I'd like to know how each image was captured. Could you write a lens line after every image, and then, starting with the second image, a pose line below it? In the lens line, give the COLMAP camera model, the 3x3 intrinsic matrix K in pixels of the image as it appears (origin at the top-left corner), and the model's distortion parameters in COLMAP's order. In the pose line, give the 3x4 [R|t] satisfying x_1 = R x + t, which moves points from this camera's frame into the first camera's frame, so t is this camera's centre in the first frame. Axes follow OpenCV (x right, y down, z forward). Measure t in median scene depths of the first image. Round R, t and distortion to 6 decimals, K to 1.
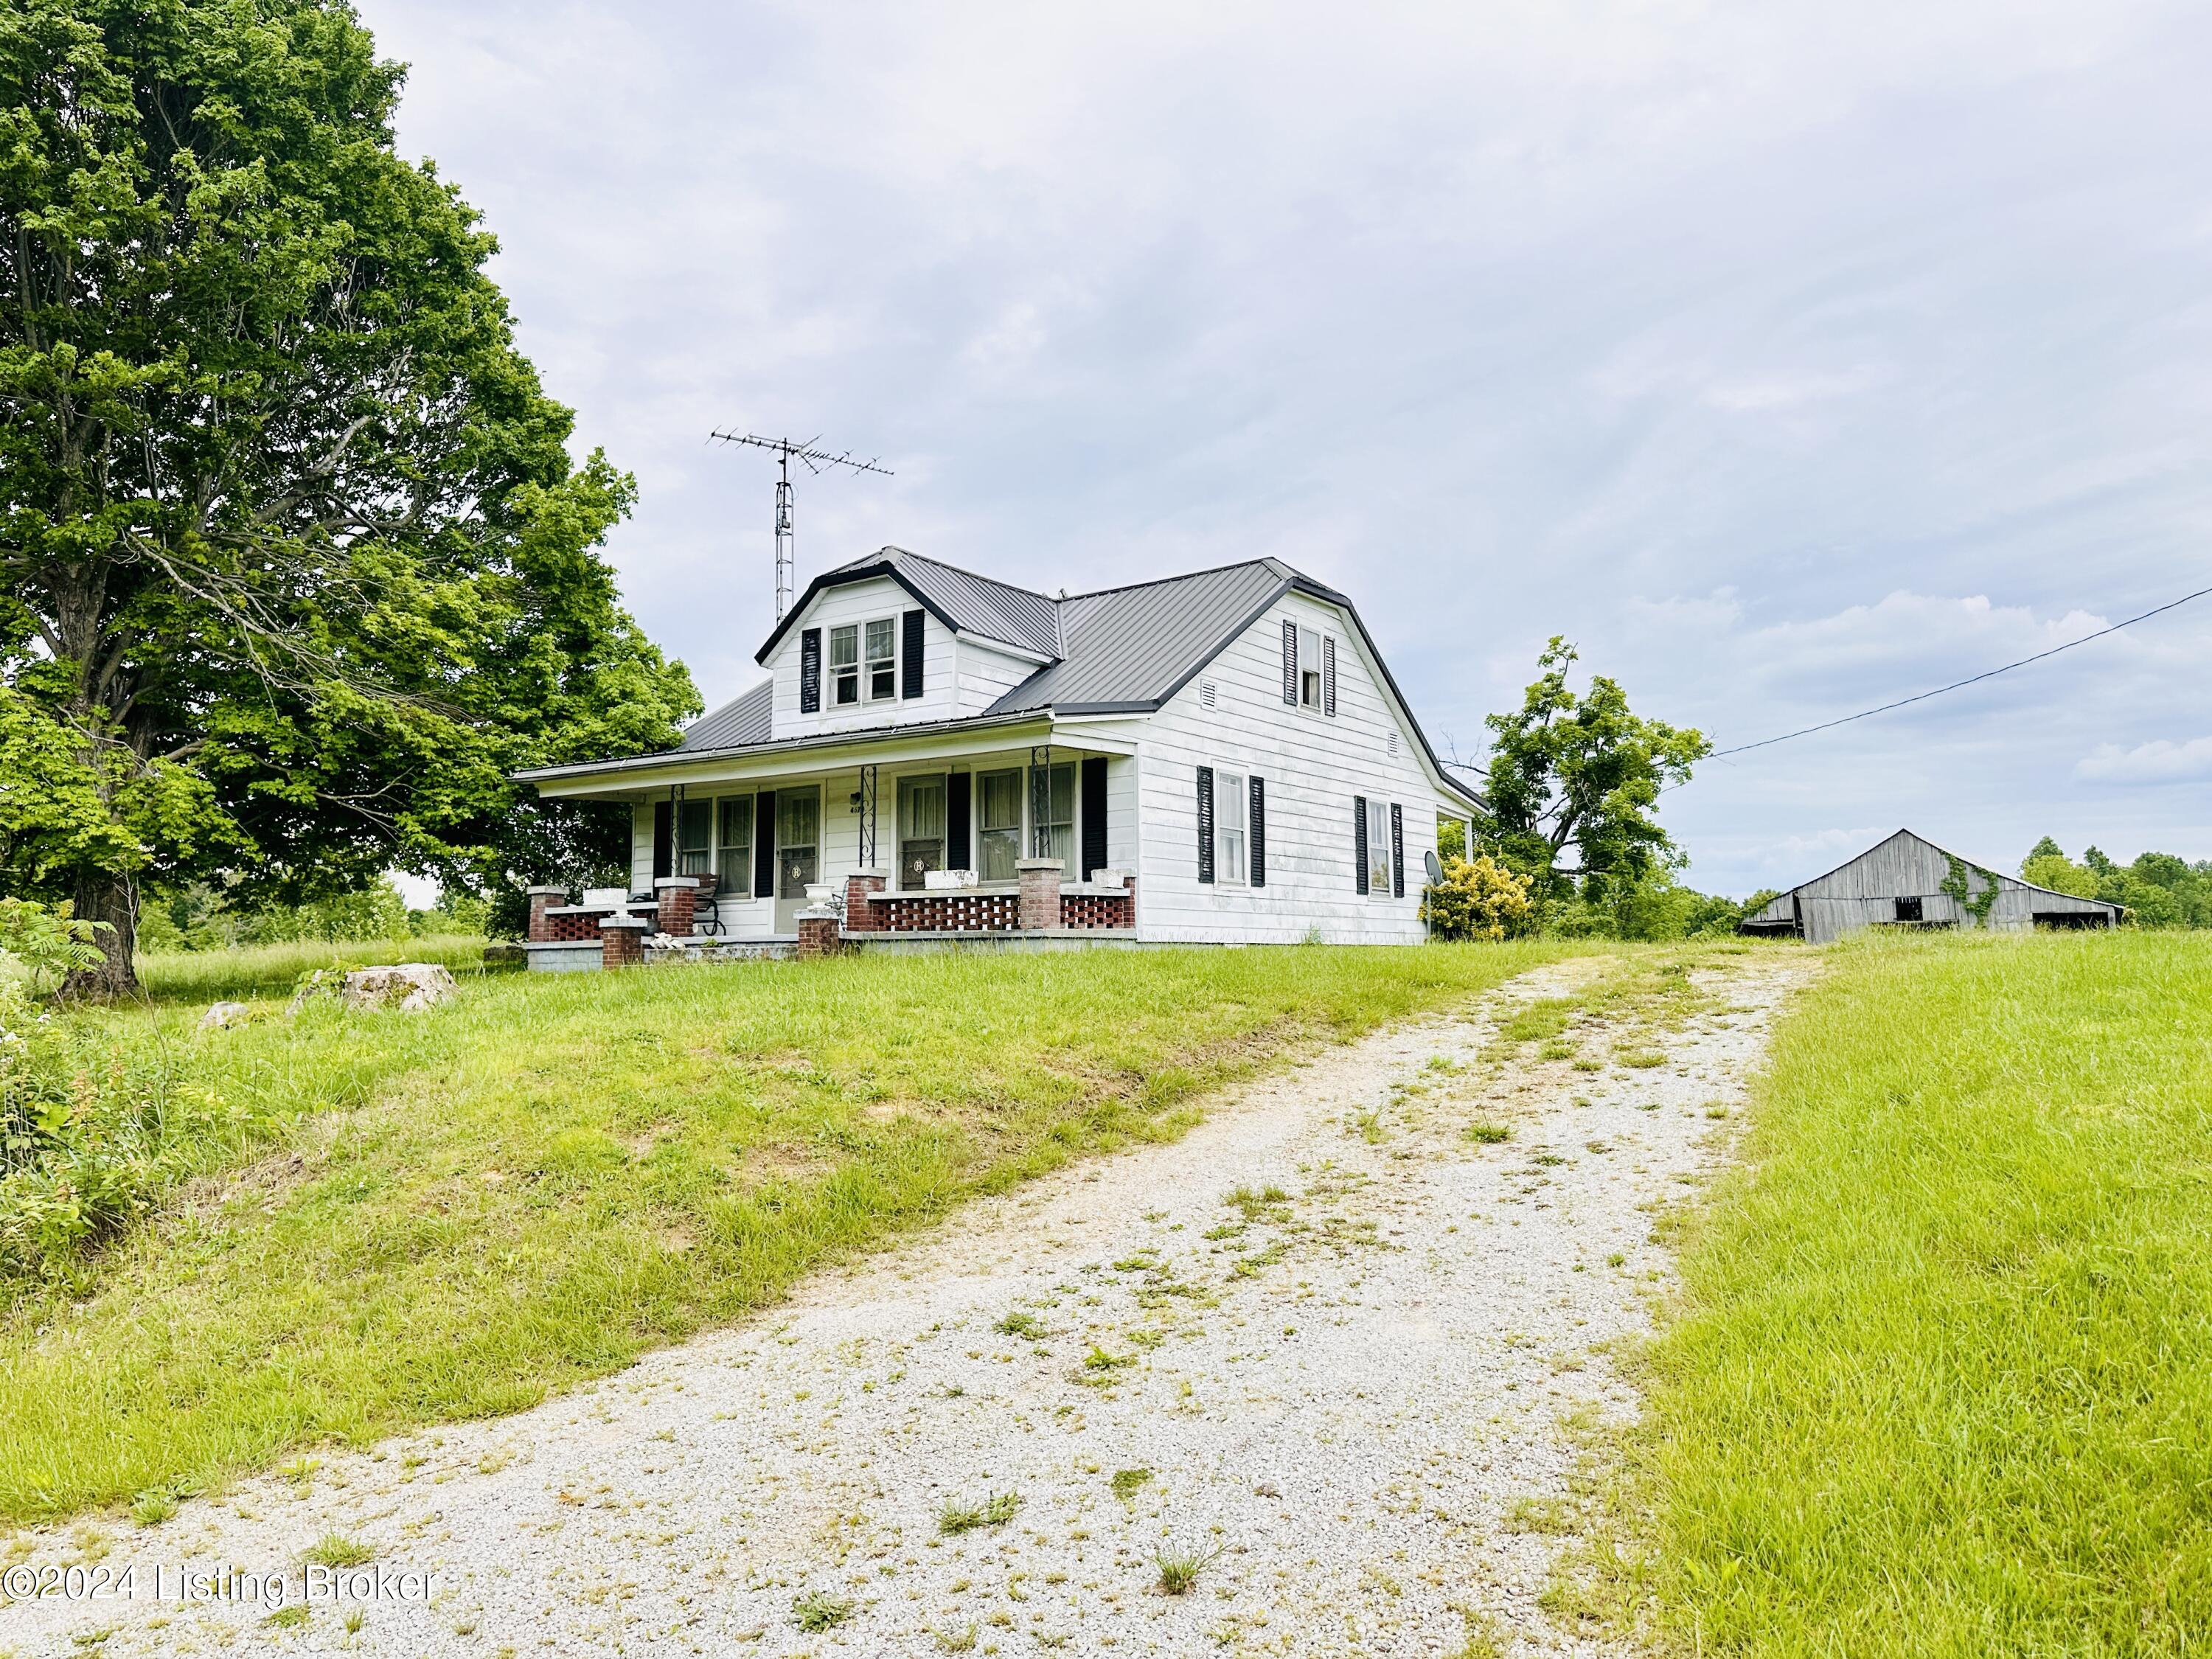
lens RADIAL K [[1552.0, 0, 1106.0], [0, 1552.0, 829.5], [0, 0, 1]] dist [-0.025571, -0.001839]
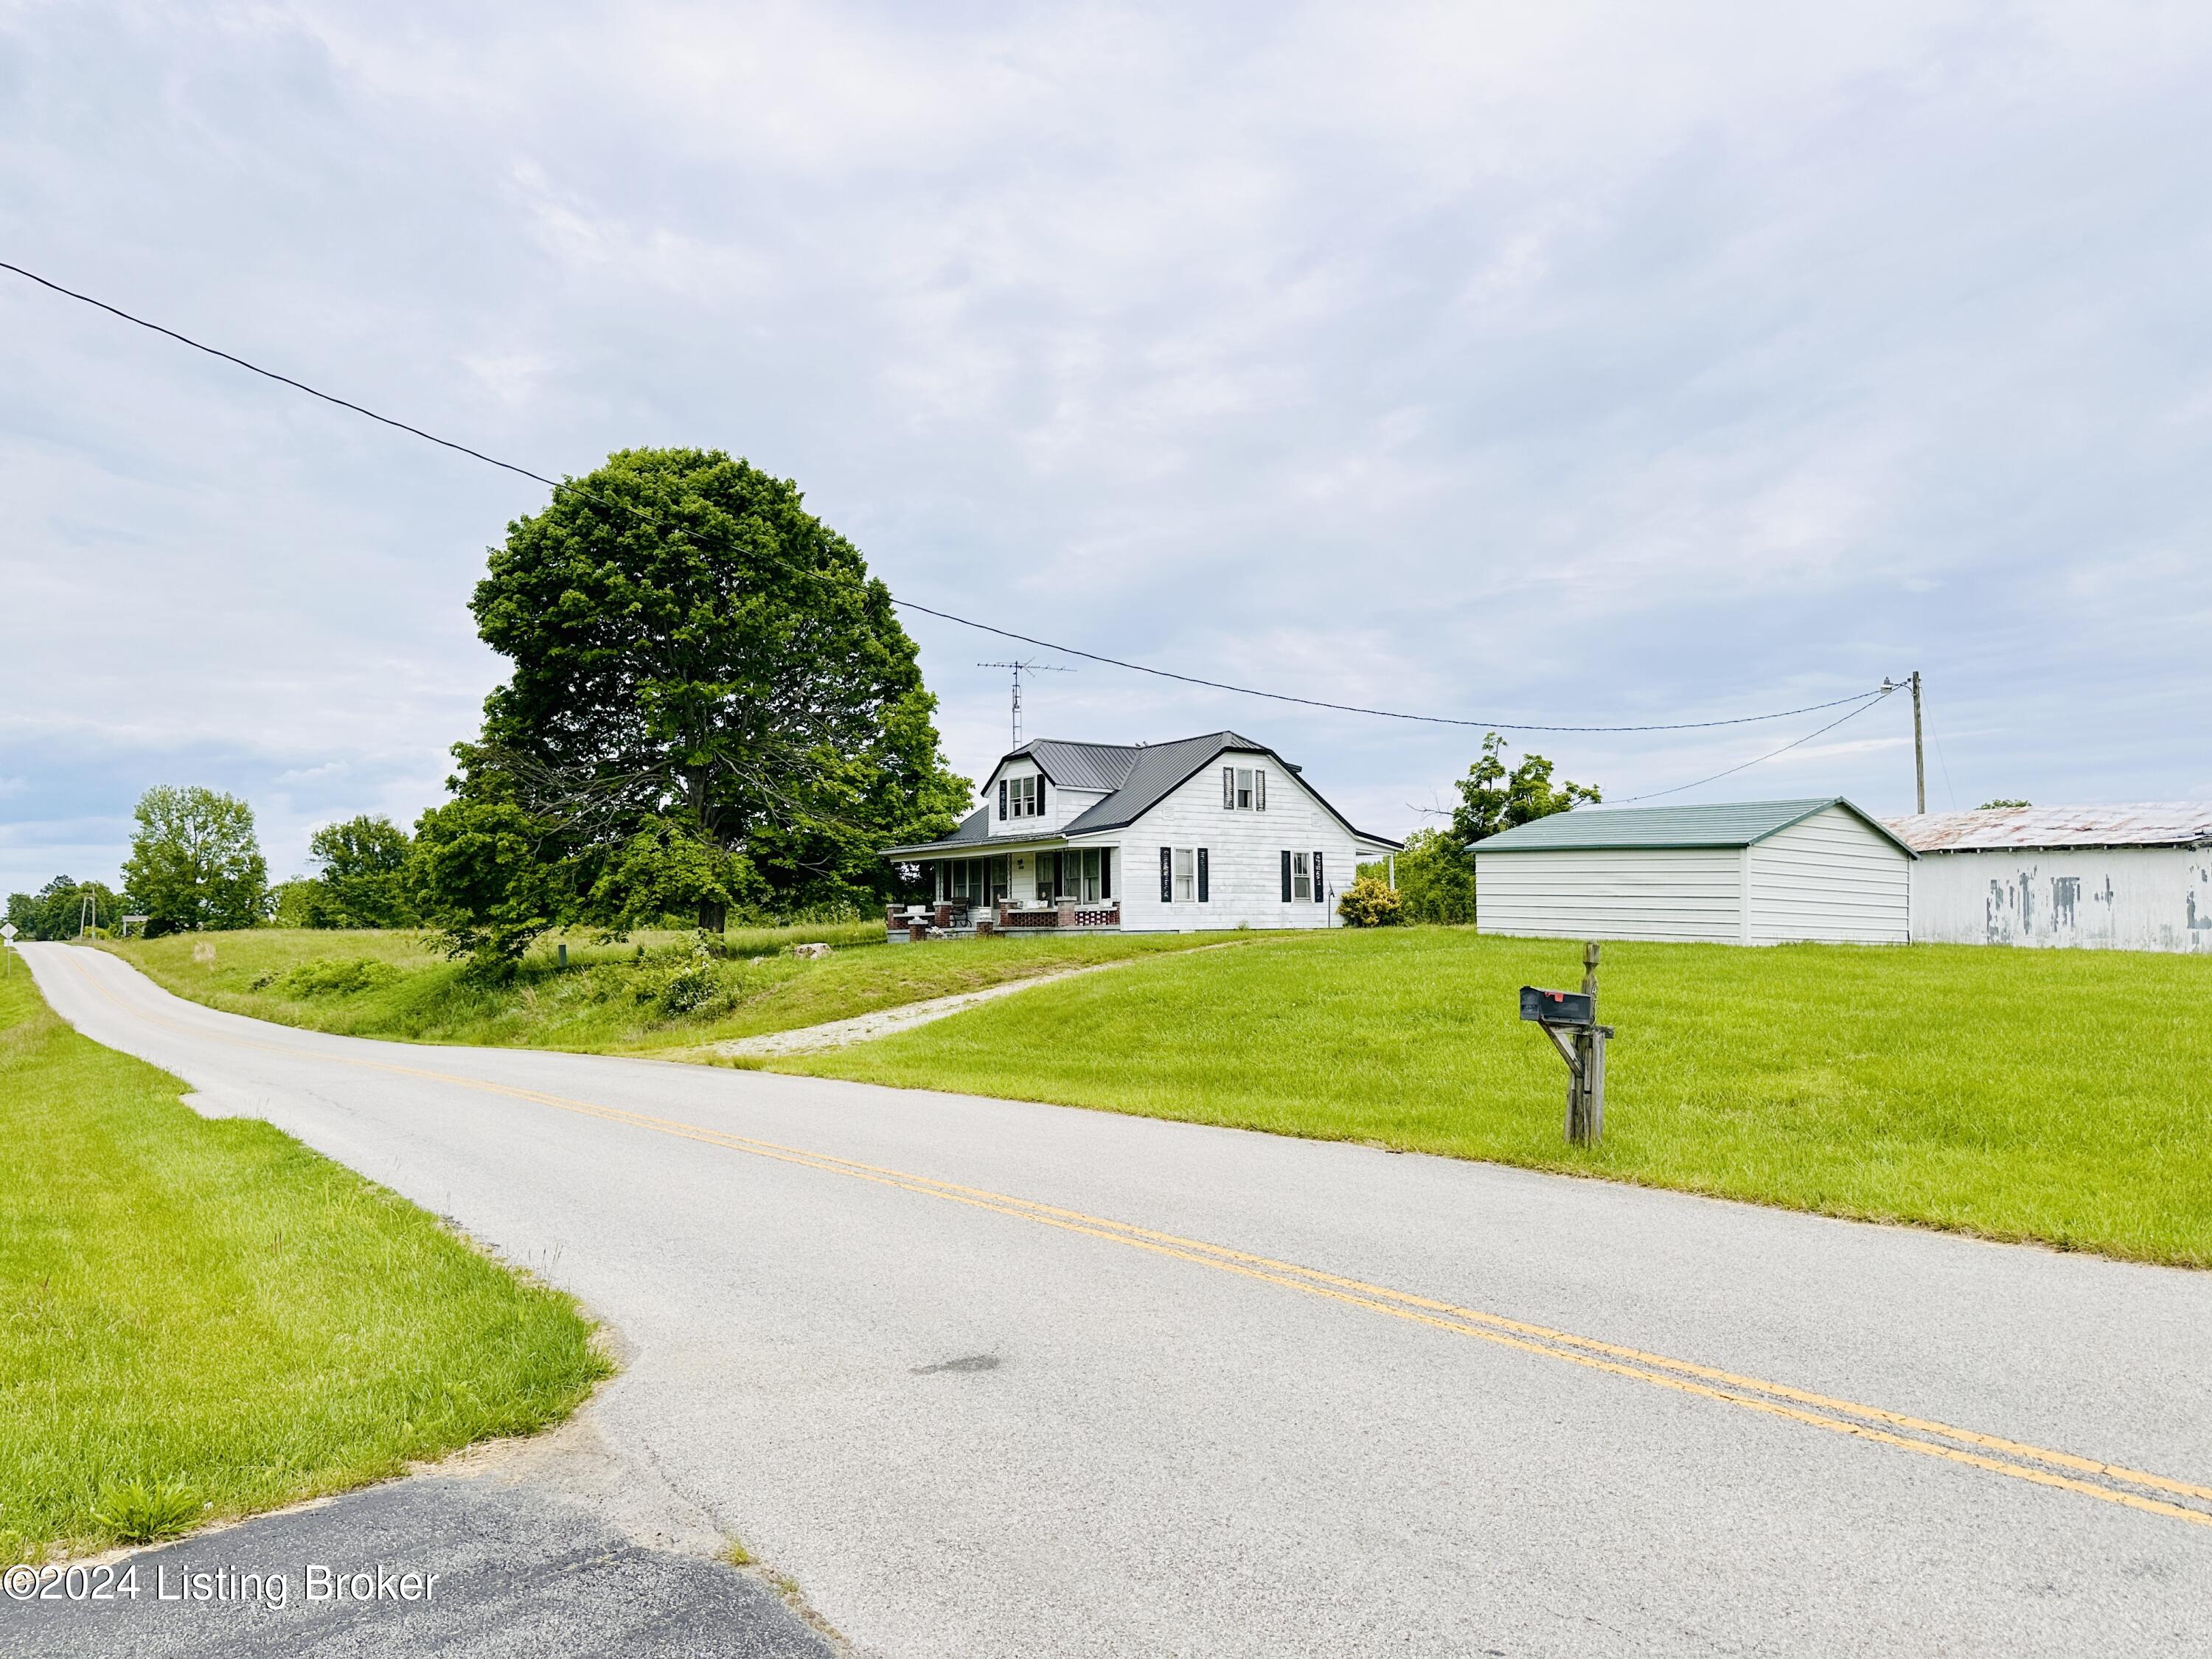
lens RADIAL K [[1552.0, 0, 1106.0], [0, 1552.0, 829.5], [0, 0, 1]] dist [-0.025571, -0.001839]
pose [[0.945881, -0.024975, -0.323551, 0.622278], [0.033981, 0.999176, 0.022213, -0.105430], [0.322730, -0.032006, 0.945950, -0.948700]]
